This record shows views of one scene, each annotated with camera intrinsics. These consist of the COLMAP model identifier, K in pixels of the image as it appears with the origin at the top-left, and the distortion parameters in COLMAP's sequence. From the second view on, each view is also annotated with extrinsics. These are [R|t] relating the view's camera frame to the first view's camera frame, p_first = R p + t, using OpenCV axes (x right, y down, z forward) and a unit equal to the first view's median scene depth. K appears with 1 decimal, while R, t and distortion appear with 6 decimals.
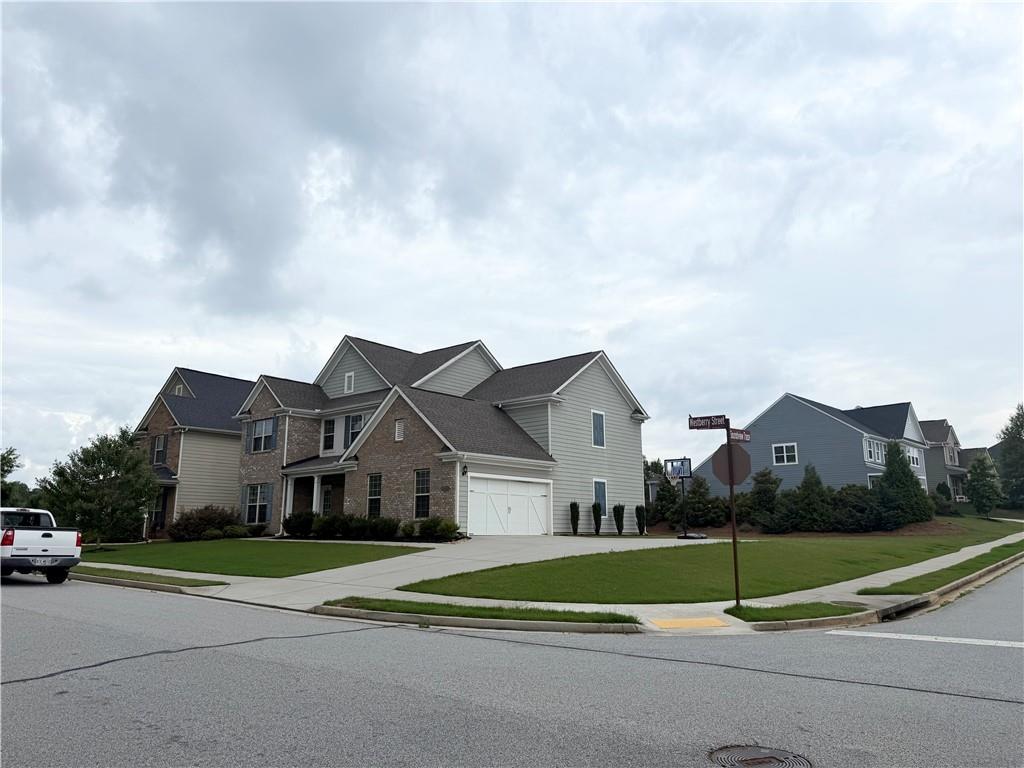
lens RADIAL K [[705.0, 0, 512.0], [0, 705.0, 384.0], [0, 0, 1]] dist [0.175090, -0.278201]
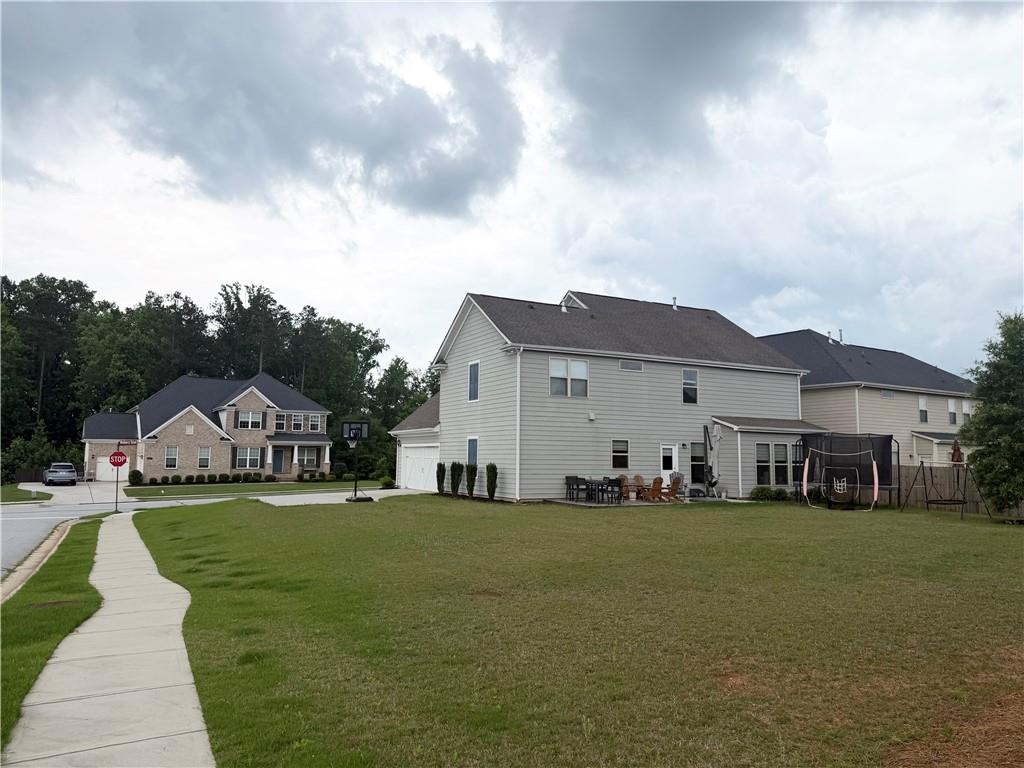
lens RADIAL K [[705.0, 0, 512.0], [0, 705.0, 384.0], [0, 0, 1]] dist [0.175090, -0.278201]
pose [[-0.354632, -0.100868, -0.929549, 1.080241], [0.179190, 0.968404, -0.173447, 0.266752], [0.917675, -0.228076, -0.325353, 1.541405]]
